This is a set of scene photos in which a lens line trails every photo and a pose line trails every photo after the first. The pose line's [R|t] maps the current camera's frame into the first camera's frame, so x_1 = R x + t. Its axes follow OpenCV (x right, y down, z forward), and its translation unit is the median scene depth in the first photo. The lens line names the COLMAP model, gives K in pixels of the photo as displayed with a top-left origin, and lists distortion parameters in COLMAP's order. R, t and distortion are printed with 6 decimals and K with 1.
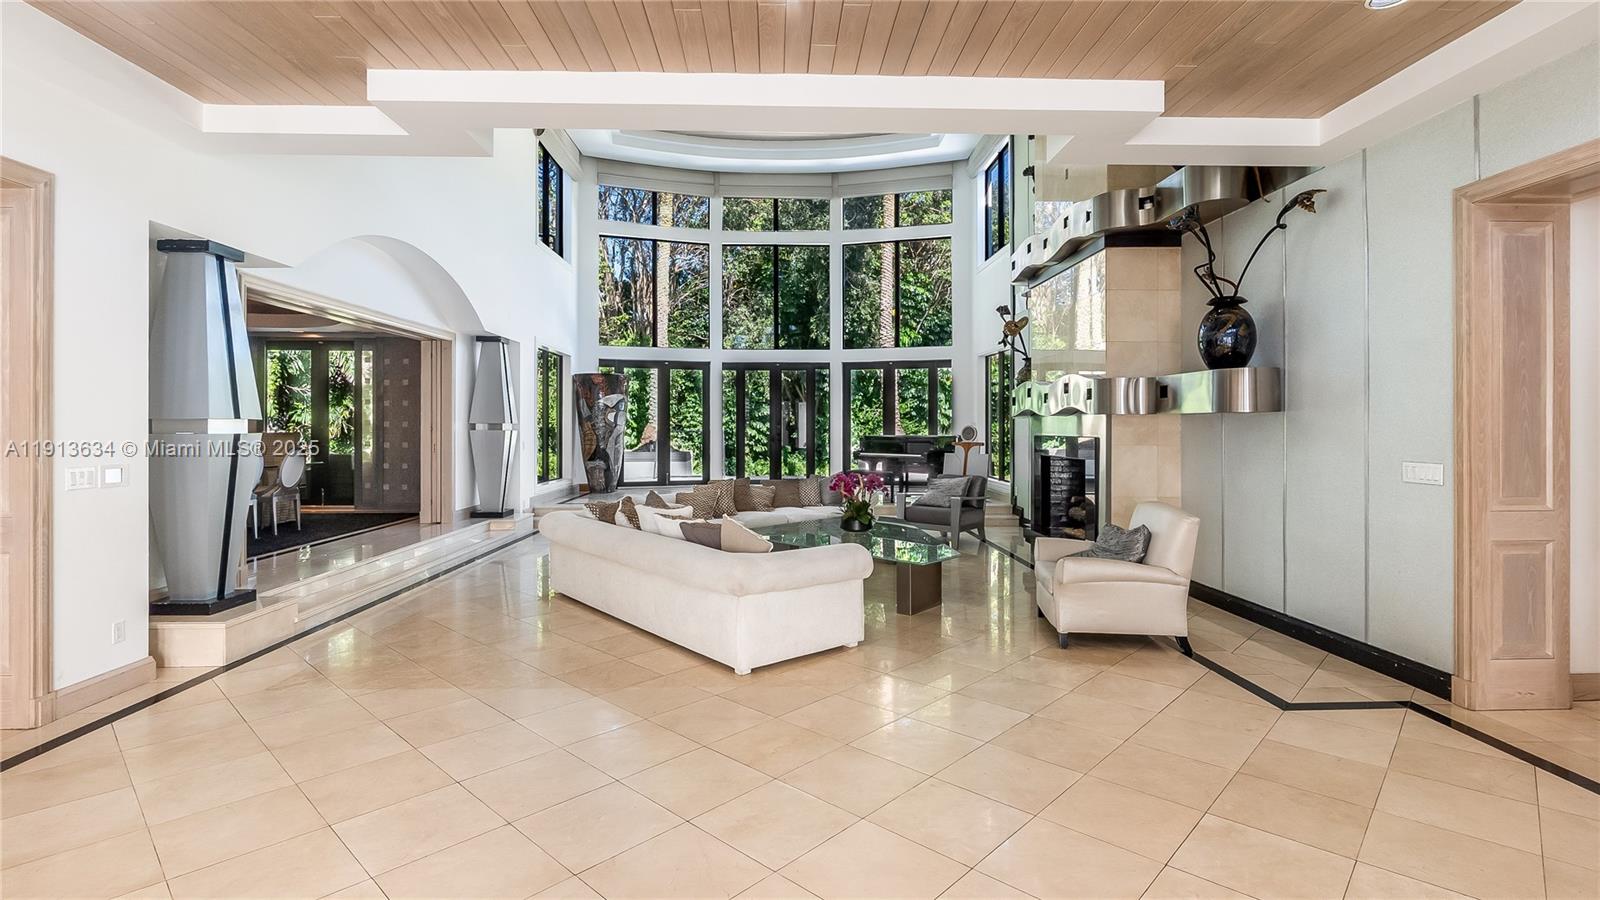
lens RADIAL K [[745.0, 0, 811.7], [0, 745.0, 424.9], [0, 0, 1]] dist [-0.001534, -0.000137]
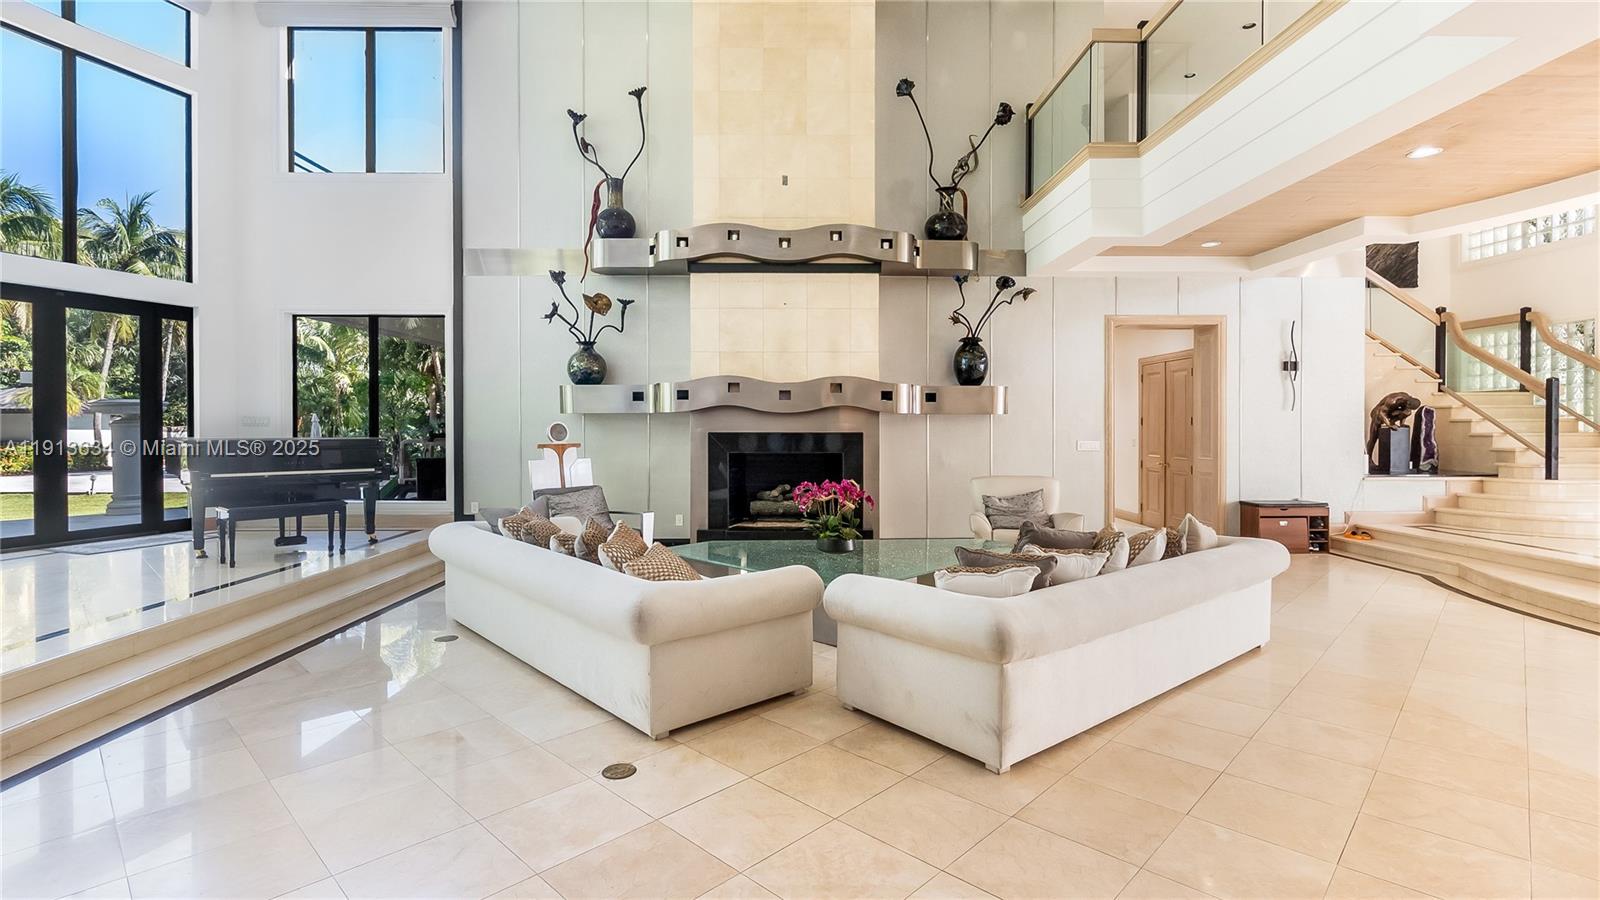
lens RADIAL K [[743.3, 0, 798.3], [0, 743.3, 431.0], [0, 0, 1]] dist [-0.003043, -0.000256]
pose [[0.027921, -0.010724, 0.999553, -0.590619], [-0.002323, 0.999939, 0.010793, 0.001619], [-0.999607, -0.002624, 0.027894, 0.805327]]
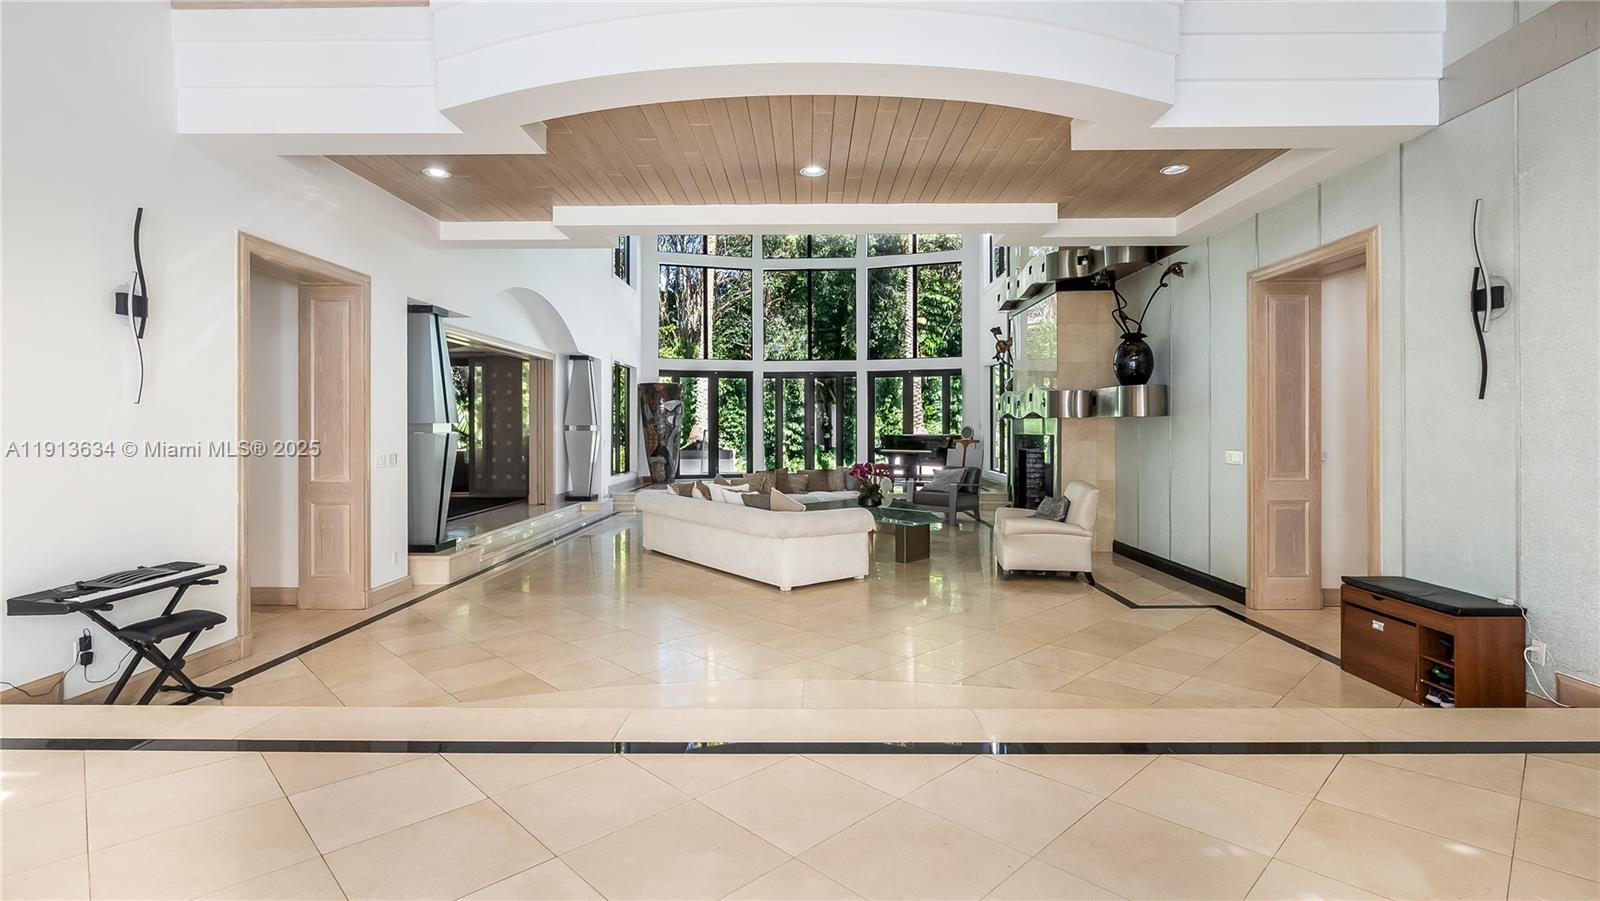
lens RADIAL K [[758.2, 0, 801.9], [0, 758.2, 420.5], [0, 0, 1]] dist [0.000396, 0.000136]
pose [[0.998159, -0.002812, -0.060580, 0.017511], [0.002428, 0.999977, -0.006408, -0.001147], [0.060597, 0.006249, 0.998143, -0.270428]]
